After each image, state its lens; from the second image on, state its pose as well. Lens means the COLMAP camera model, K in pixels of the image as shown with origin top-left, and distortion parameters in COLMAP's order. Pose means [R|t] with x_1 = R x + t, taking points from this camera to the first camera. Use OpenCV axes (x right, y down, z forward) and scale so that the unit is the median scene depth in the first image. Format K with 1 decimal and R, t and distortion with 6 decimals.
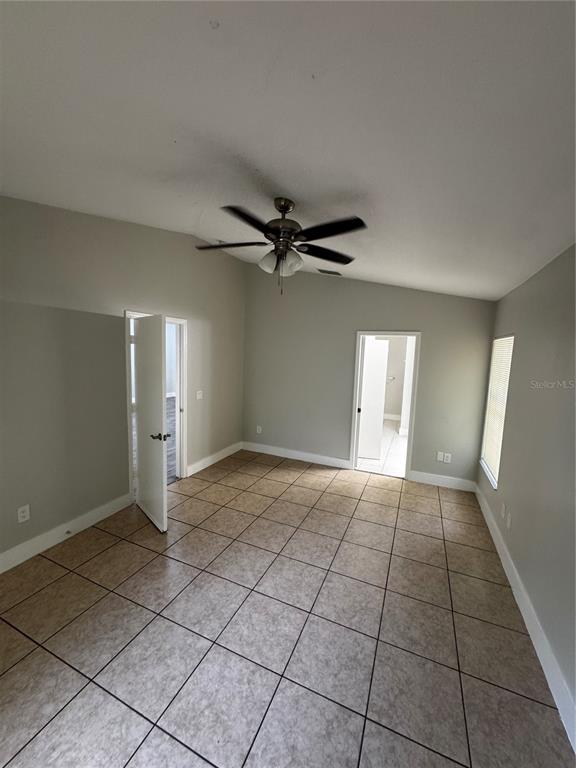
lens RADIAL K [[306.0, 0, 286.9], [0, 306.0, 386.0], [0, 0, 1]] dist [0.002833, -0.000514]
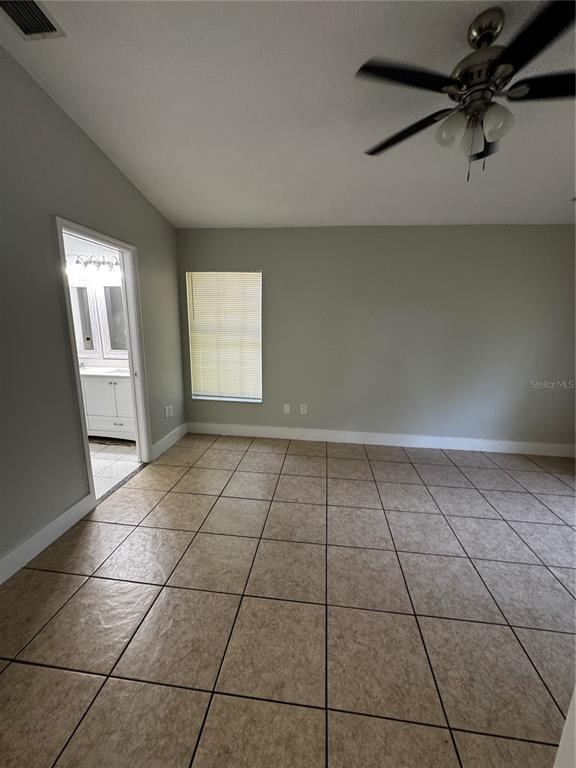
lens RADIAL K [[306.0, 0, 289.1], [0, 306.0, 380.2], [0, 0, 1]] dist [0.002833, -0.000514]
pose [[-0.290858, -0.228984, 0.928961, -0.581907], [0.074823, 0.962521, 0.260683, -0.079044], [-0.953836, 0.145329, -0.262824, 1.449960]]
